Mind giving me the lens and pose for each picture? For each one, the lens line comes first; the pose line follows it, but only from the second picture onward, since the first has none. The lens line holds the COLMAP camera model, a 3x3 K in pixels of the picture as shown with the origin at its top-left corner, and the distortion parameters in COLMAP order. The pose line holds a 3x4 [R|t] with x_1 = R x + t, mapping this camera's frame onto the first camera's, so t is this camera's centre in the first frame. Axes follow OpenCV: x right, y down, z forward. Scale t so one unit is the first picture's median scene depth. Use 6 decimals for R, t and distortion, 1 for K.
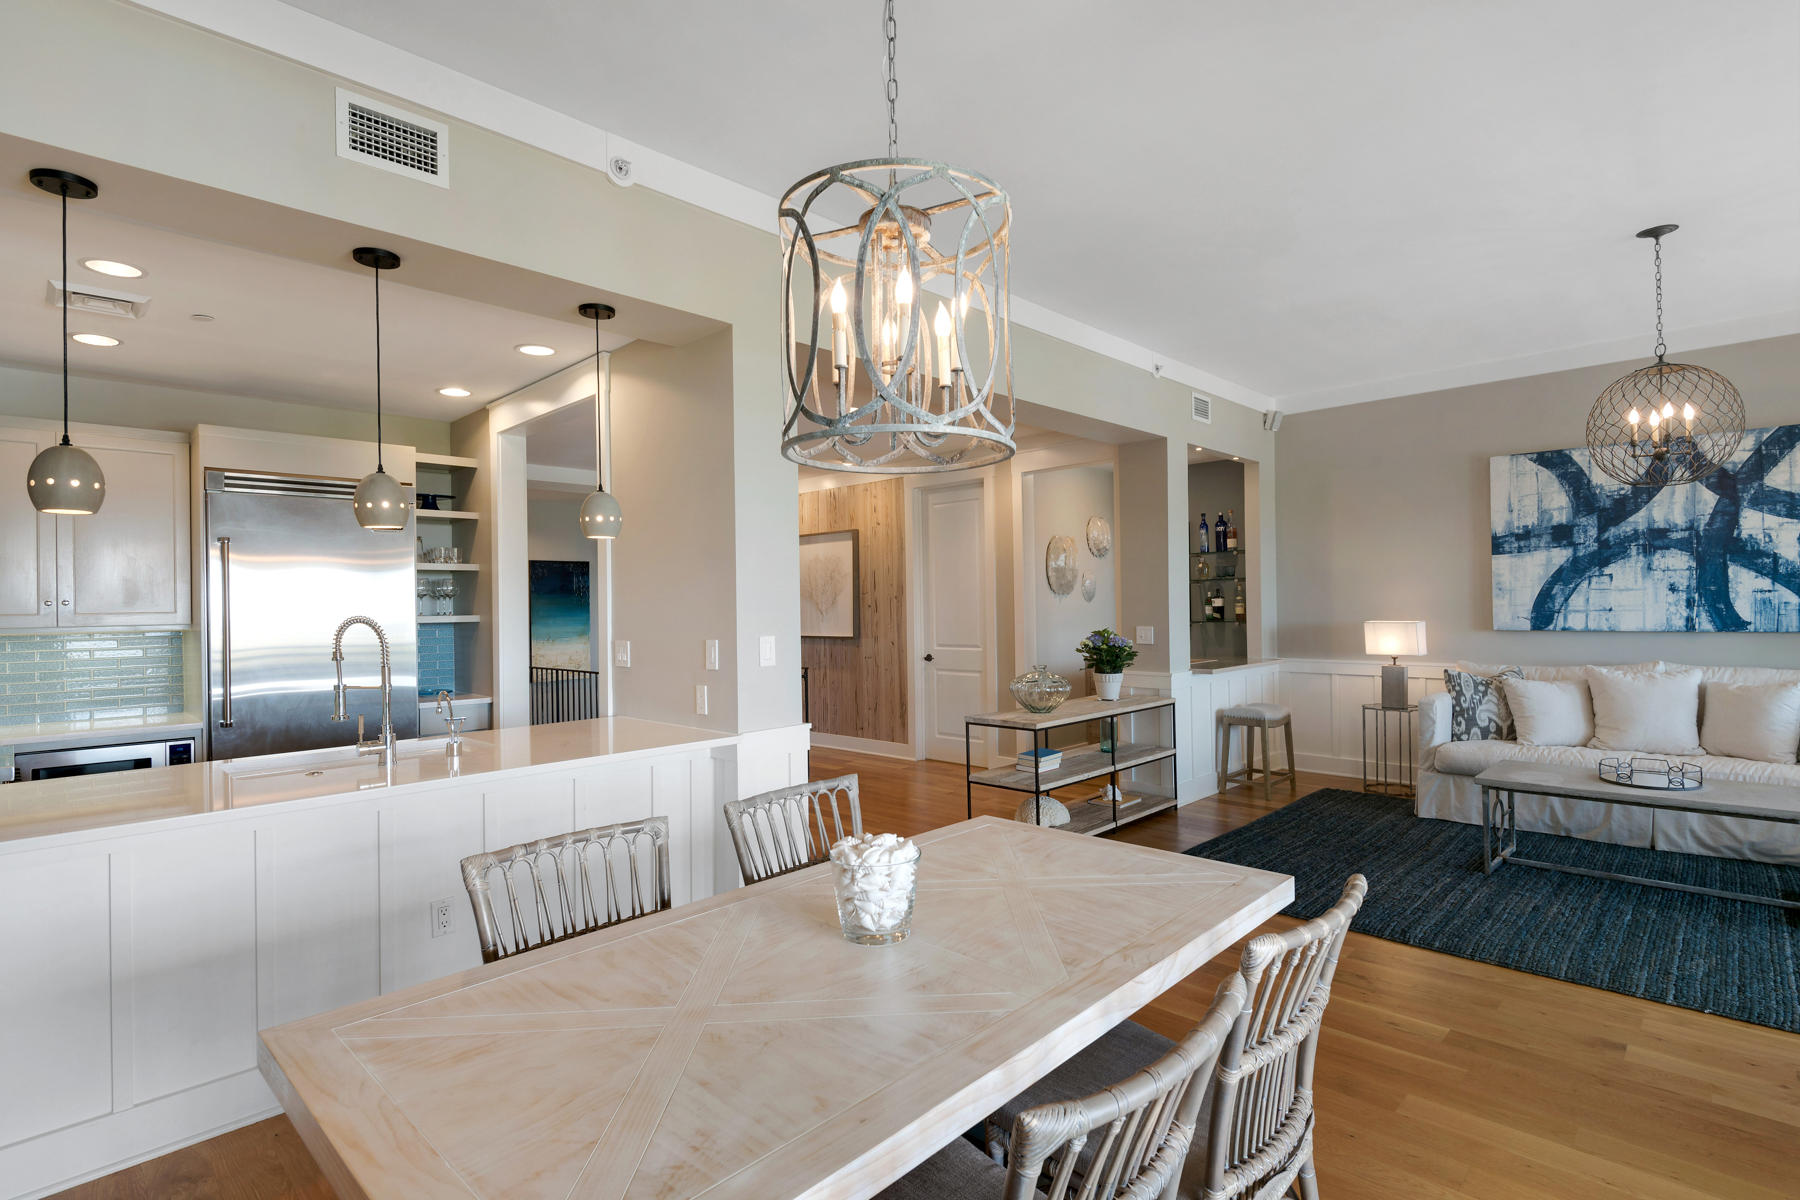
lens RADIAL K [[869.9, 0, 900.0], [0, 869.9, 600.0], [0, 0, 1]] dist [-0.000928, -0.010494]
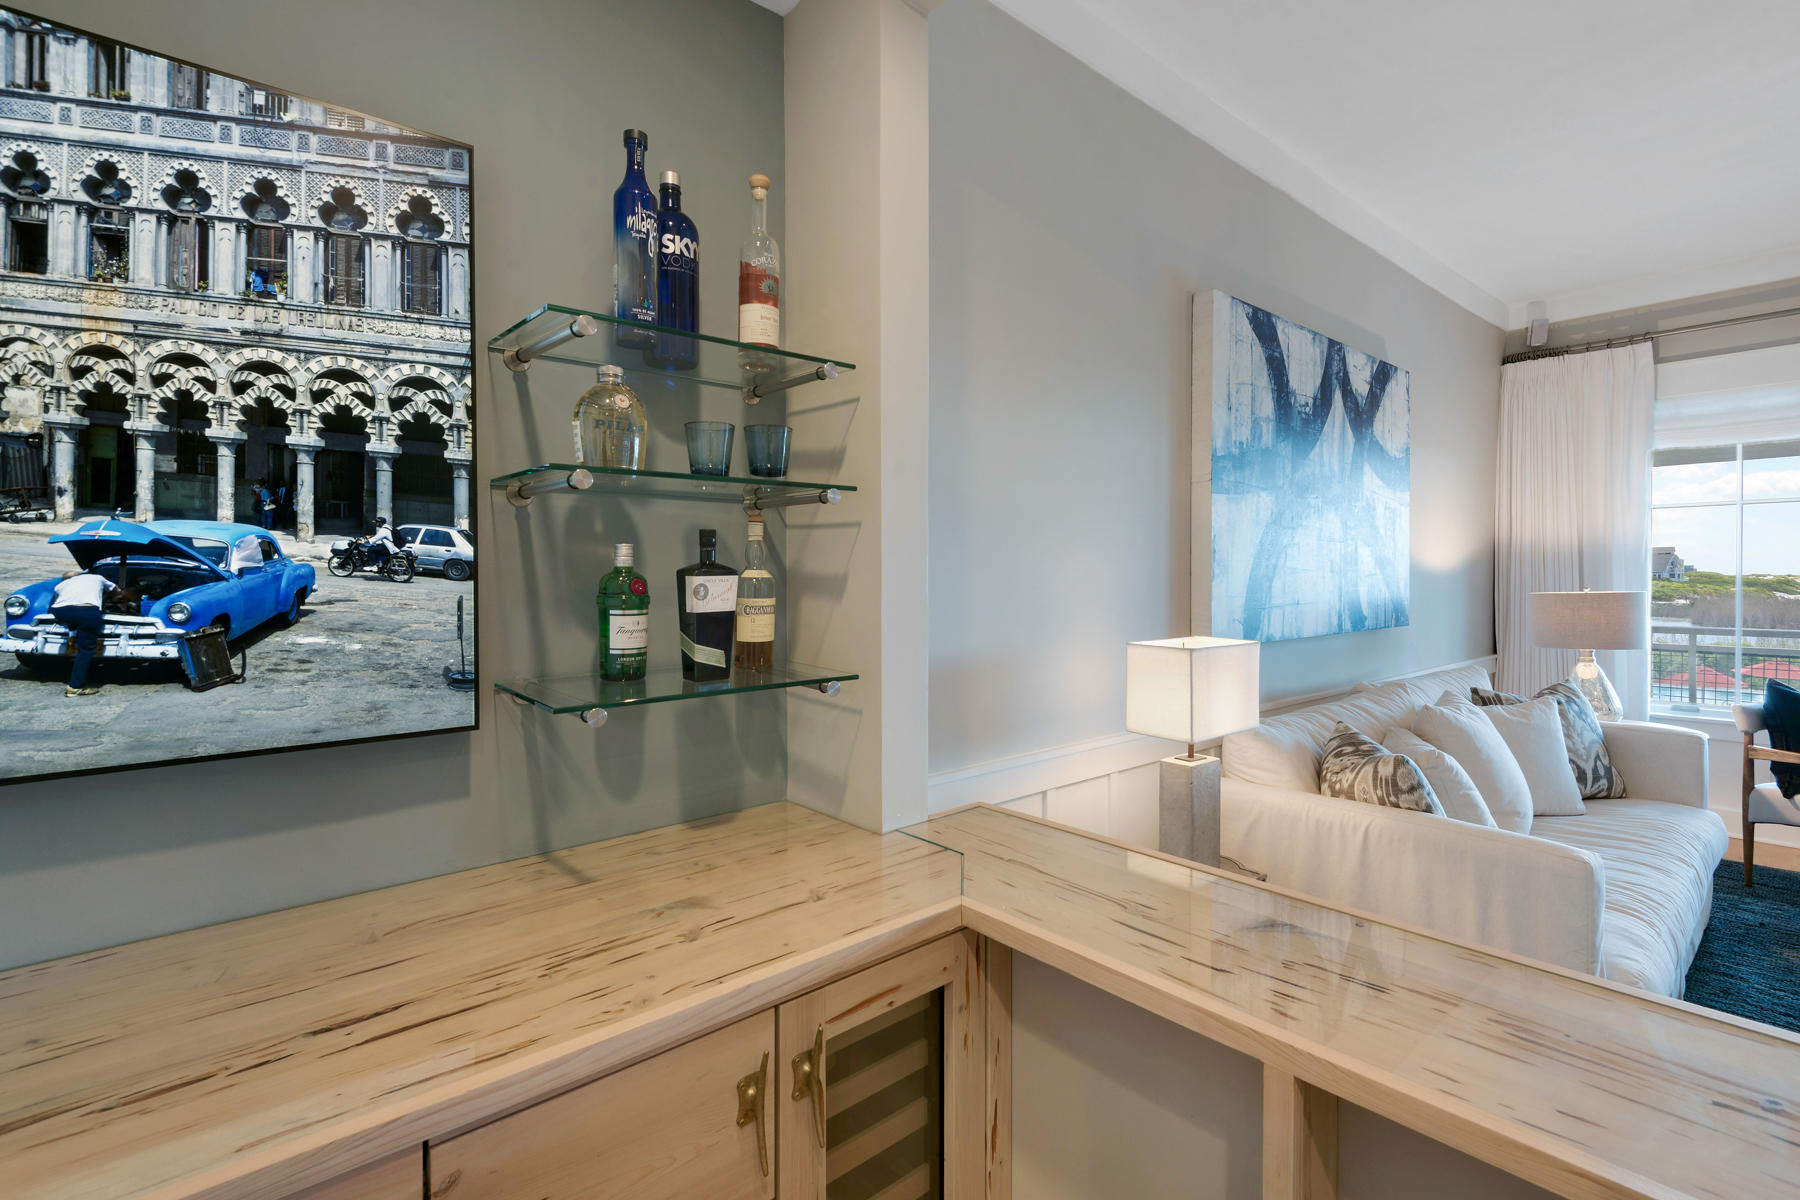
lens RADIAL K [[830.2, 0, 895.7], [0, 830.2, 588.7], [0, 0, 1]] dist [0.012084, -0.000419]
pose [[0.091086, 0.001694, 0.995842, 0.226717], [0.001163, 0.999998, -0.001808, 0.002200], [-0.995842, 0.001322, 0.091084, 1.244920]]
